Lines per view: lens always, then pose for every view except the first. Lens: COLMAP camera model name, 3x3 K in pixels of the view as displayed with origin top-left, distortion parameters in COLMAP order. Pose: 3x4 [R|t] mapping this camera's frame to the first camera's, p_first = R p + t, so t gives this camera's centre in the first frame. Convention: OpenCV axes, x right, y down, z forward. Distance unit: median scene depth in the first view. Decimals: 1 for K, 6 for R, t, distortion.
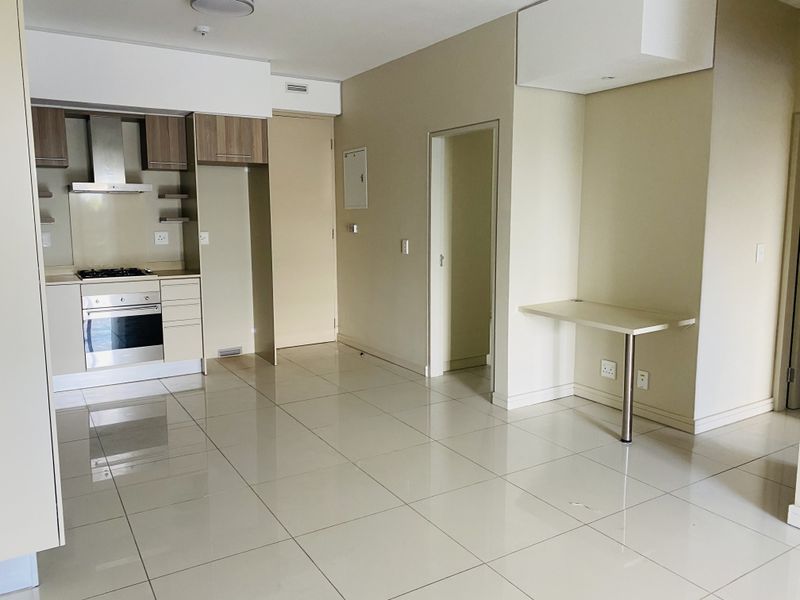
lens RADIAL K [[611.2, 0, 399.0], [0, 611.2, 292.3], [0, 0, 1]] dist [0.035638, -0.029850]
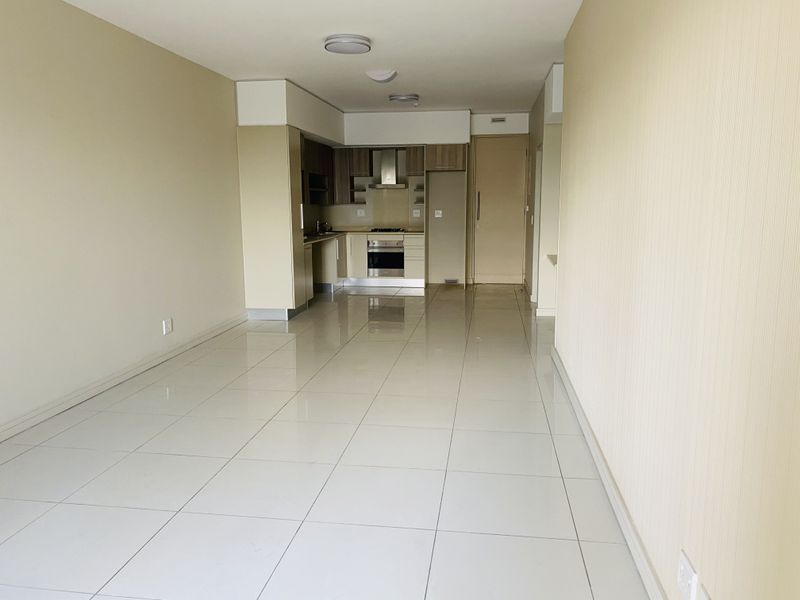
lens RADIAL K [[611.2, 0, 402.8], [0, 611.2, 300.2], [0, 0, 1]] dist [0.035638, -0.029850]
pose [[0.764866, 0.098385, -0.636633, 0.795030], [-0.078924, 0.995135, 0.058967, 0.067747], [0.639337, 0.005144, 0.768910, -0.435172]]
